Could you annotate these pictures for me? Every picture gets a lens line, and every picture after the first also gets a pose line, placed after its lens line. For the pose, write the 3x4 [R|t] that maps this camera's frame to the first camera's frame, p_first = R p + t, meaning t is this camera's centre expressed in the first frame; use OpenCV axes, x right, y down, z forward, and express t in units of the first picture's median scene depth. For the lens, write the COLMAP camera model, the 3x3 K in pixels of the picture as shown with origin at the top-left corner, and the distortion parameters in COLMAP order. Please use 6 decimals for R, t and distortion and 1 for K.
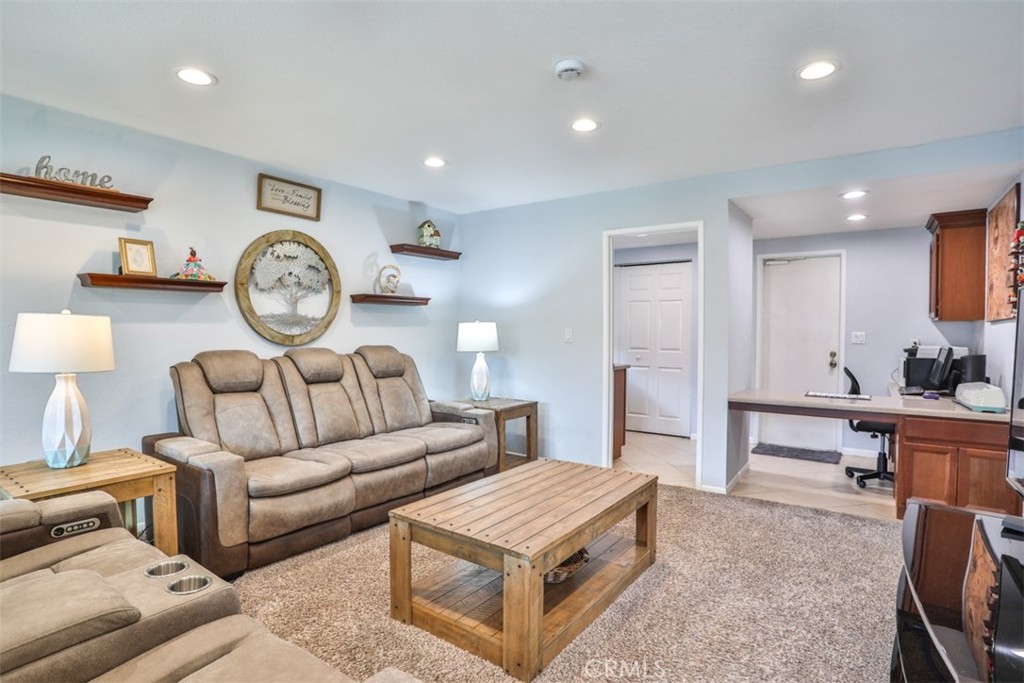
lens RADIAL K [[526.0, 0, 508.5], [0, 526.0, 338.8], [0, 0, 1]] dist [-0.091579, 0.047575]
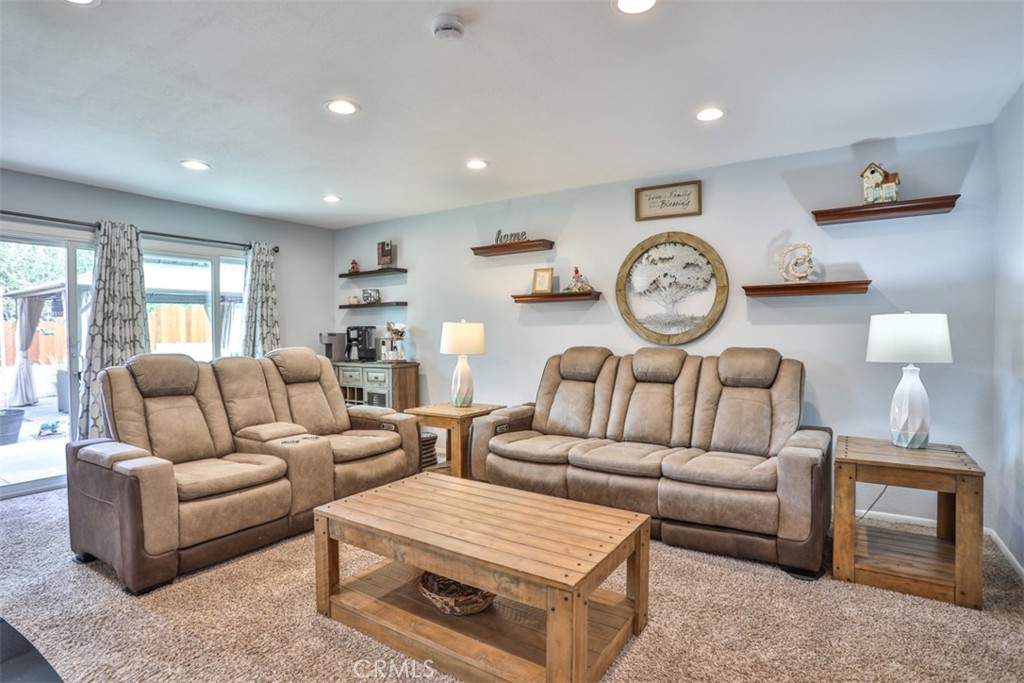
lens RADIAL K [[526.0, 0, 508.5], [0, 526.0, 338.8], [0, 0, 1]] dist [-0.091579, 0.047575]
pose [[0.042072, 0.008488, -0.999079, 0.609939], [-0.011959, 0.999897, 0.007991, -0.003726], [0.999043, 0.011611, 0.042169, 0.659079]]
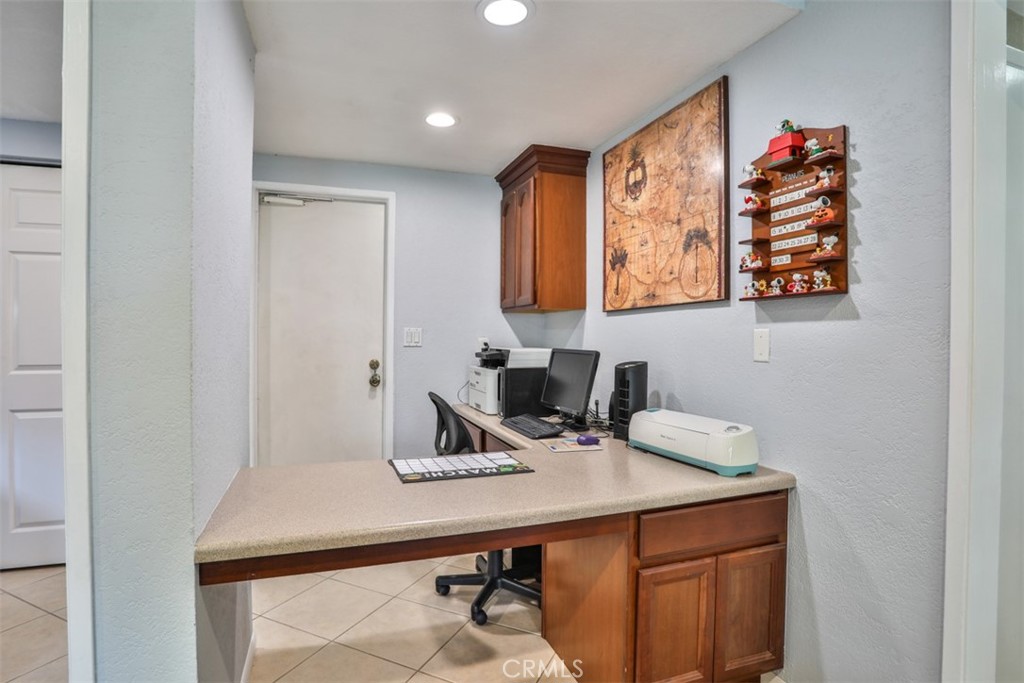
lens RADIAL K [[526.0, 0, 508.5], [0, 526.0, 338.8], [0, 0, 1]] dist [-0.091579, 0.047575]
pose [[0.567548, -0.007475, 0.823307, 0.303351], [0.009892, 0.999949, 0.002260, 0.000317], [-0.823281, 0.006861, 0.567592, 0.725802]]
